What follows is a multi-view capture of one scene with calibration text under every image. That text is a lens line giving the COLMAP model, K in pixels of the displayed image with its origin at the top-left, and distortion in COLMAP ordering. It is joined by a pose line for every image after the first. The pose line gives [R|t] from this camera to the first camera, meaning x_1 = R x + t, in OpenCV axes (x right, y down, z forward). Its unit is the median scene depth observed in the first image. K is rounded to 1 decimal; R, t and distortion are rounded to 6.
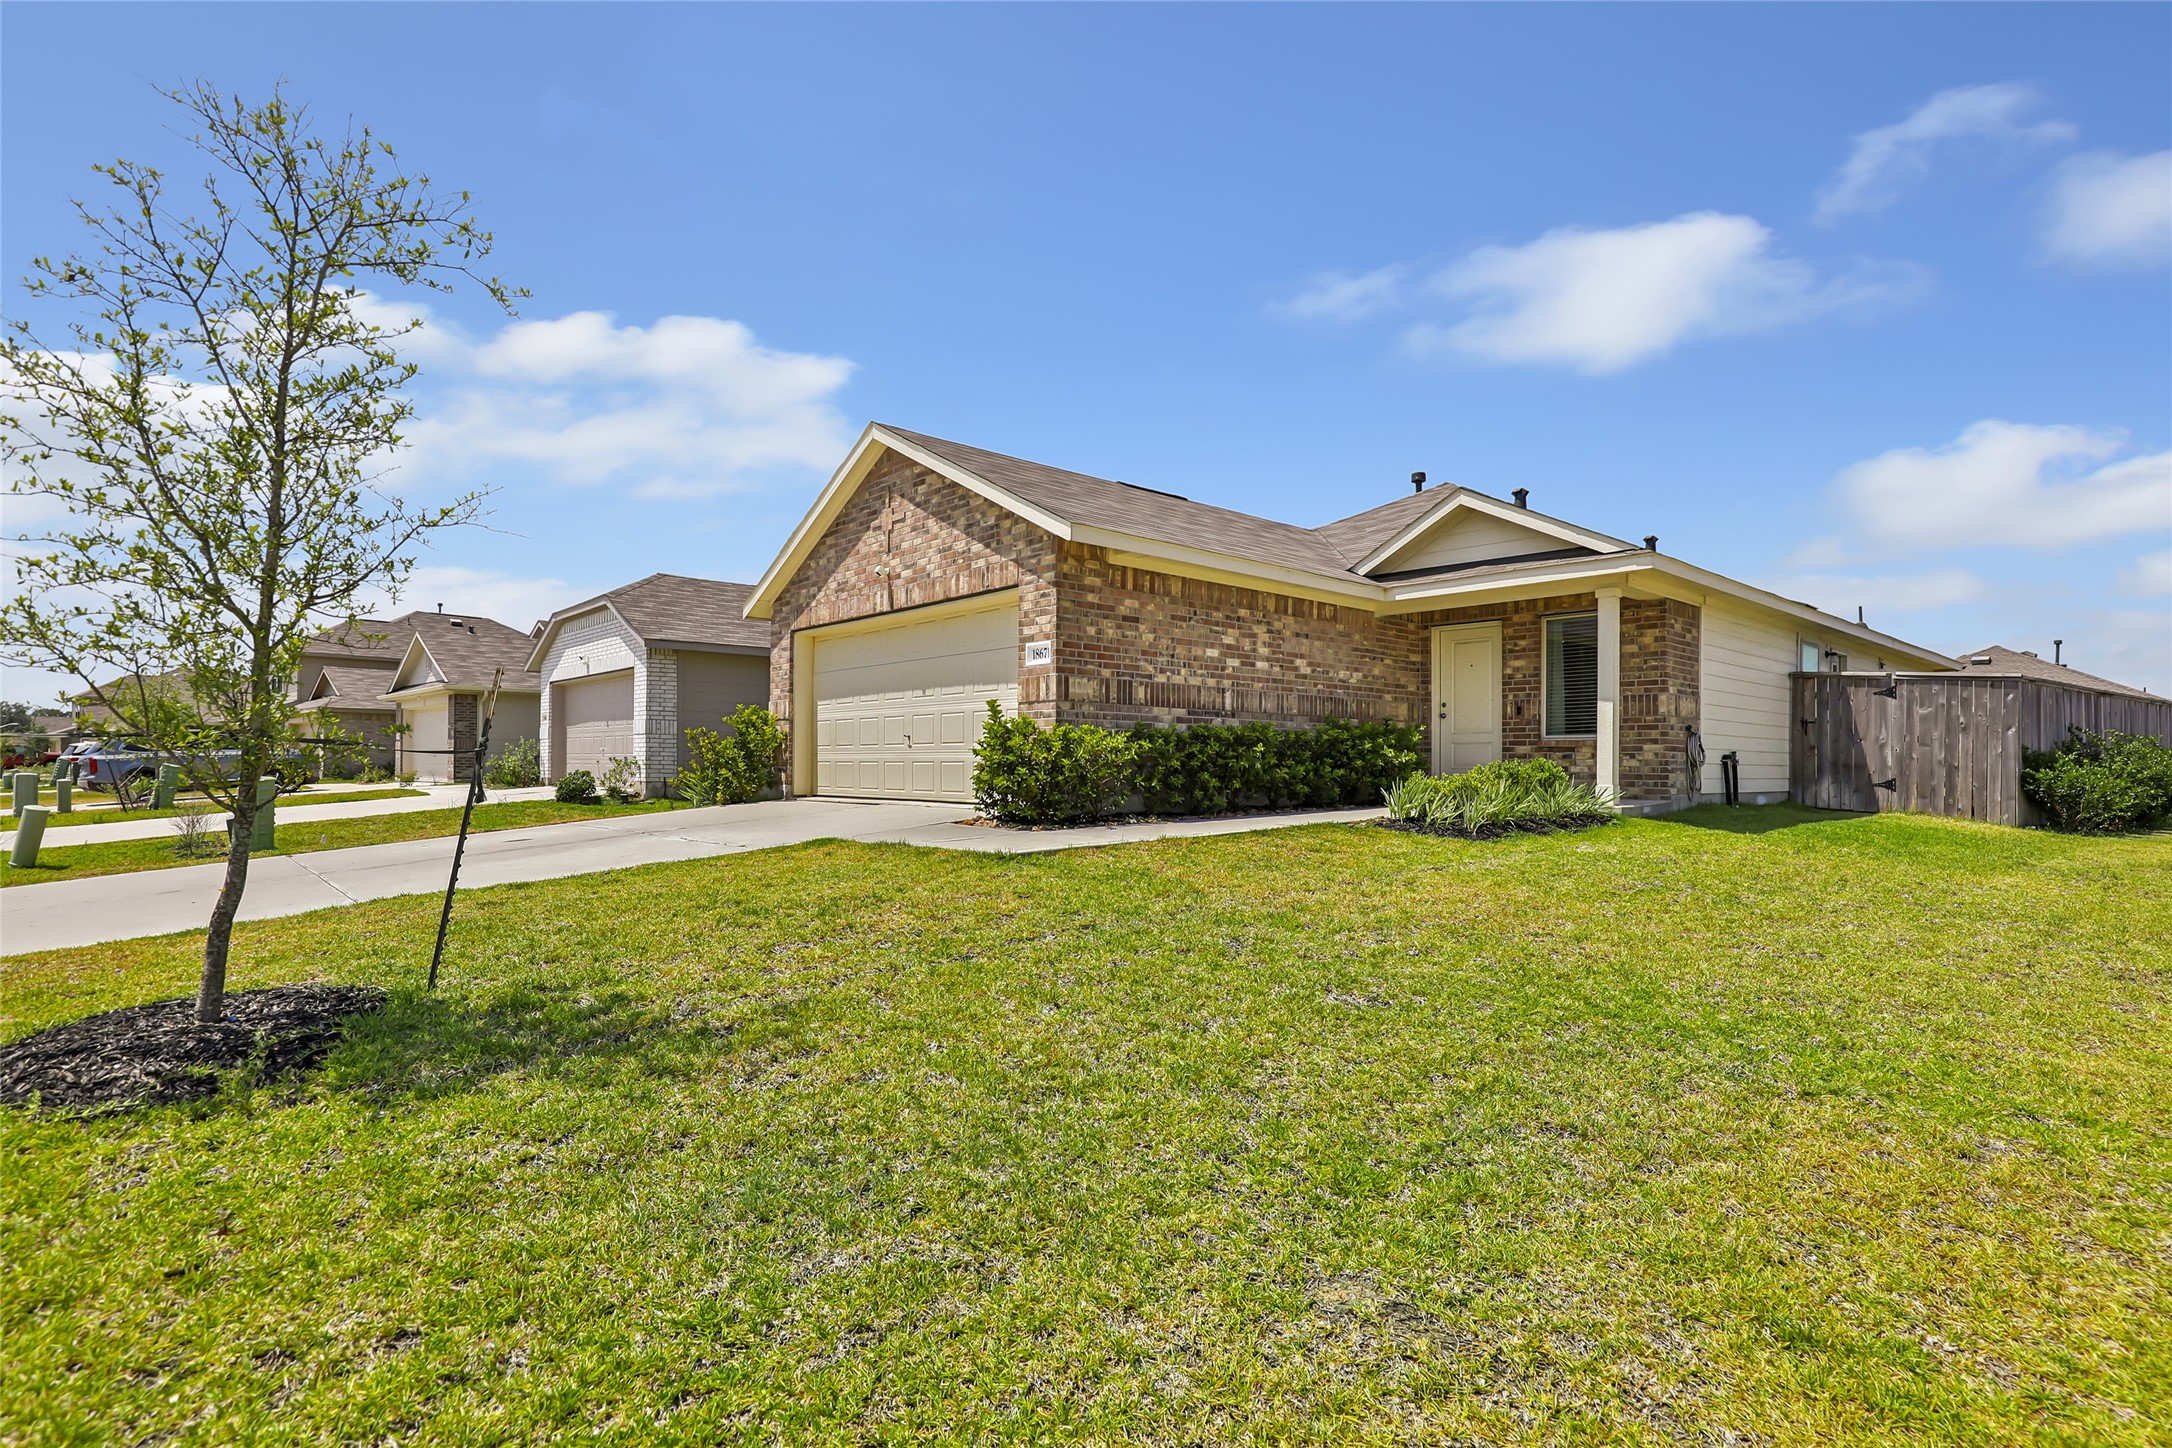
lens RADIAL K [[1009.2, 0, 1142.5], [0, 1009.2, 763.7], [0, 0, 1]] dist [-0.014898, 0.000336]
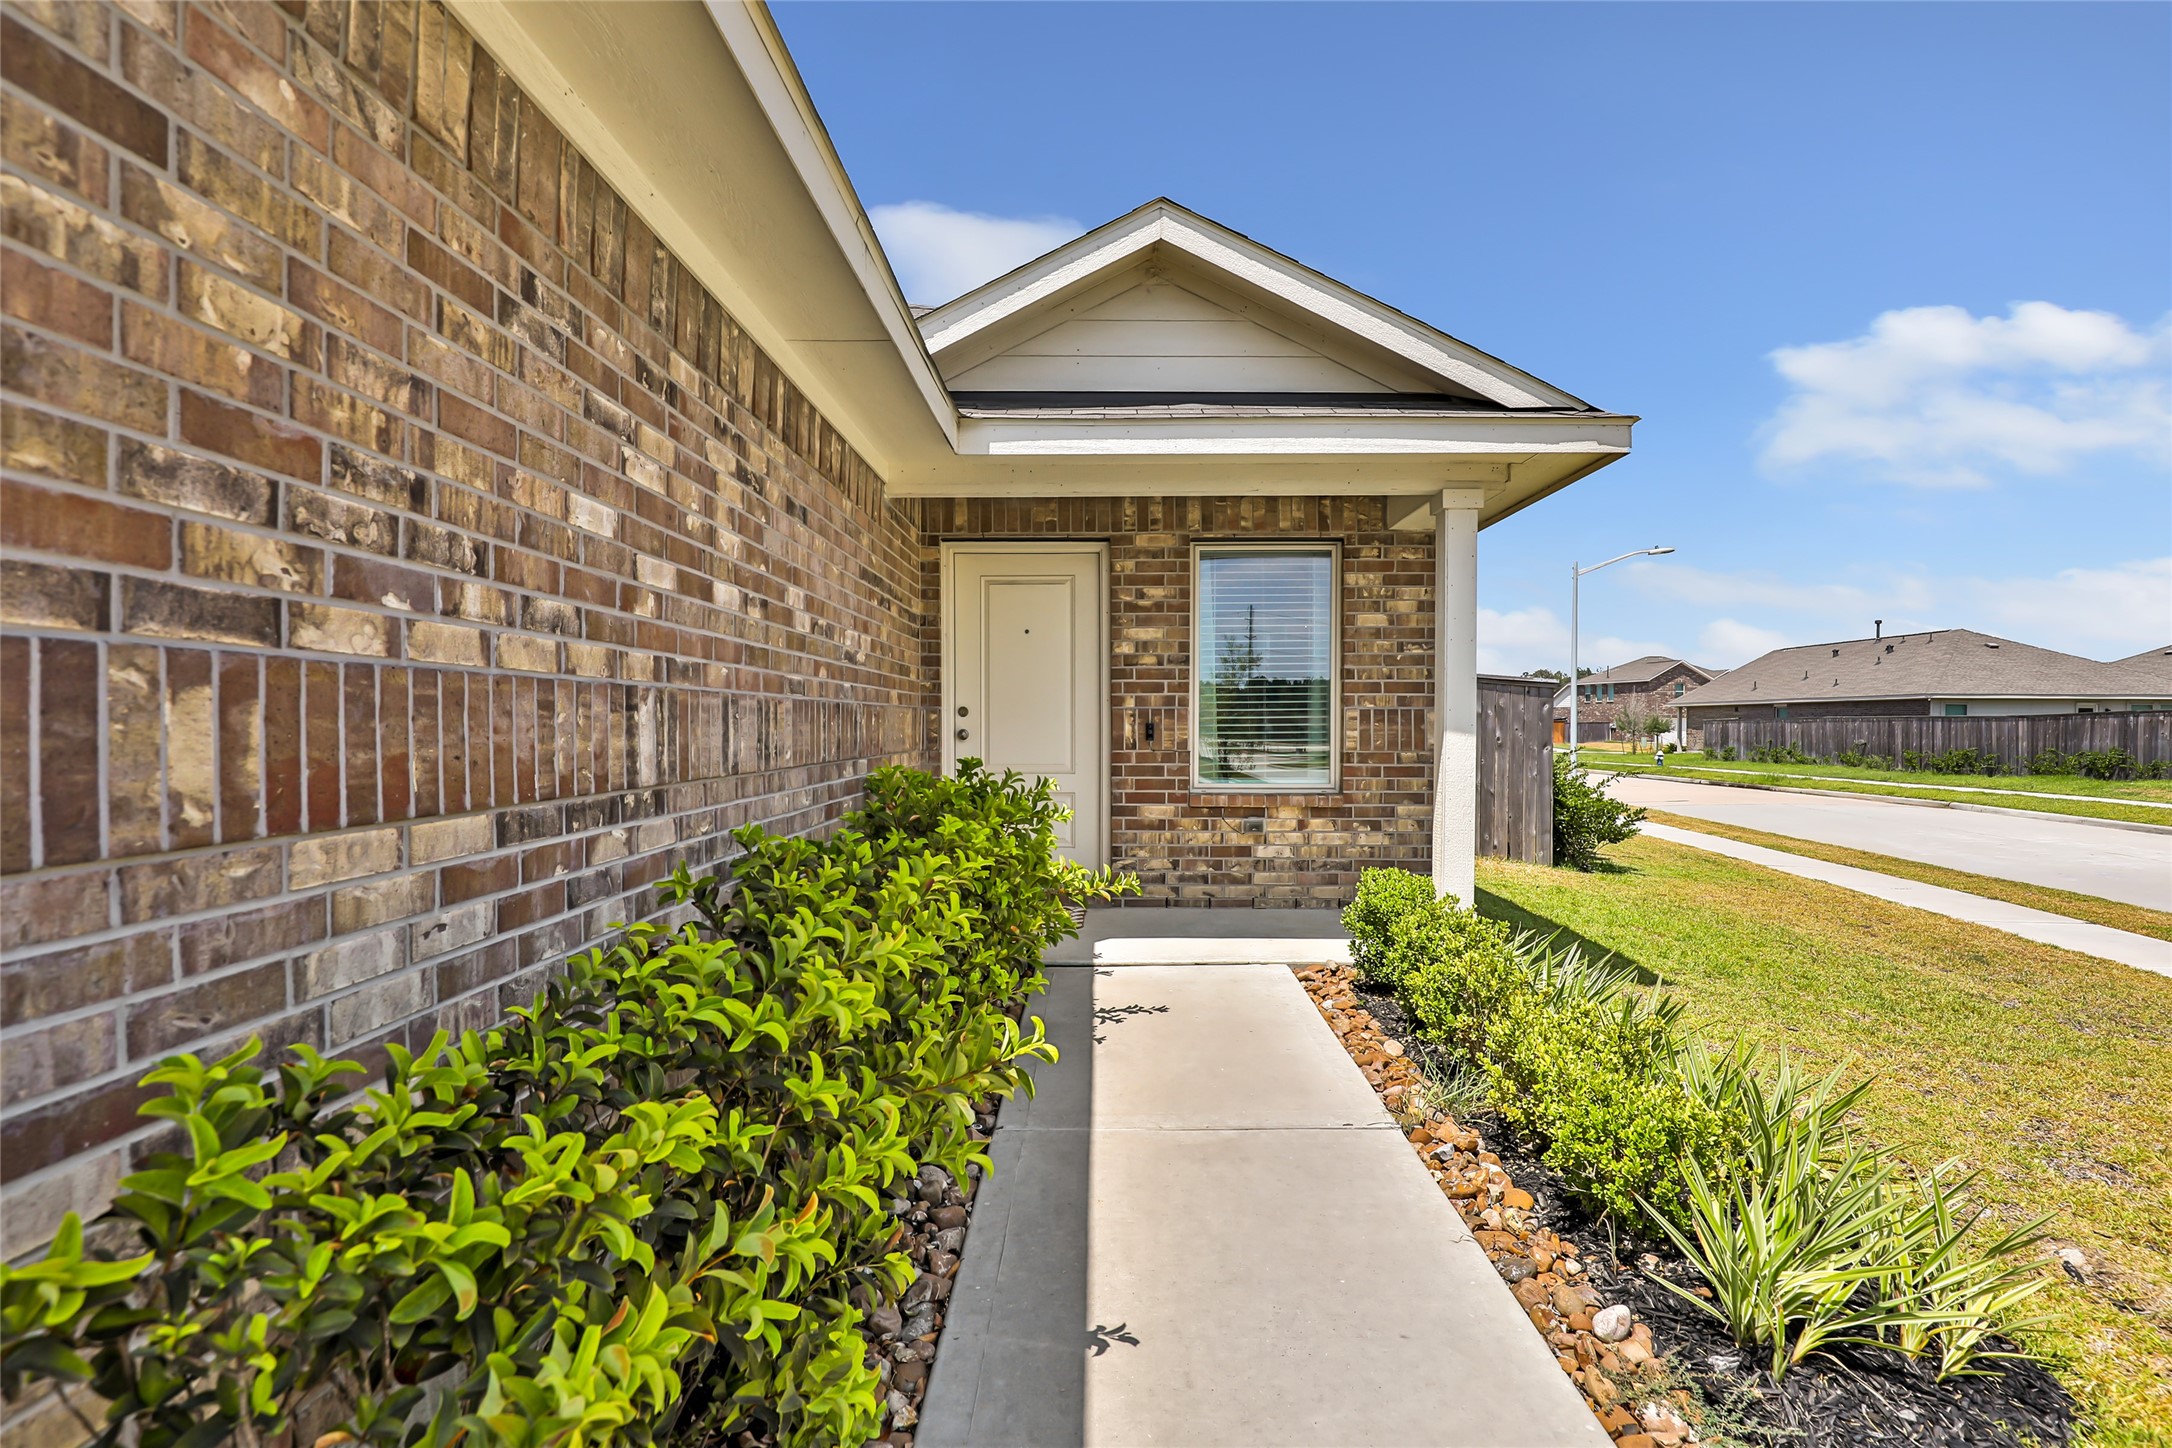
lens RADIAL K [[1071.4, 0, 1080.6], [0, 1071.4, 736.6], [0, 0, 1]] dist [-0.026511, 0.000084]
pose [[0.715828, -0.011609, 0.698180, -0.011169], [0.003435, 0.999908, 0.013104, -0.065842], [-0.698268, -0.006982, 0.715802, 0.754056]]
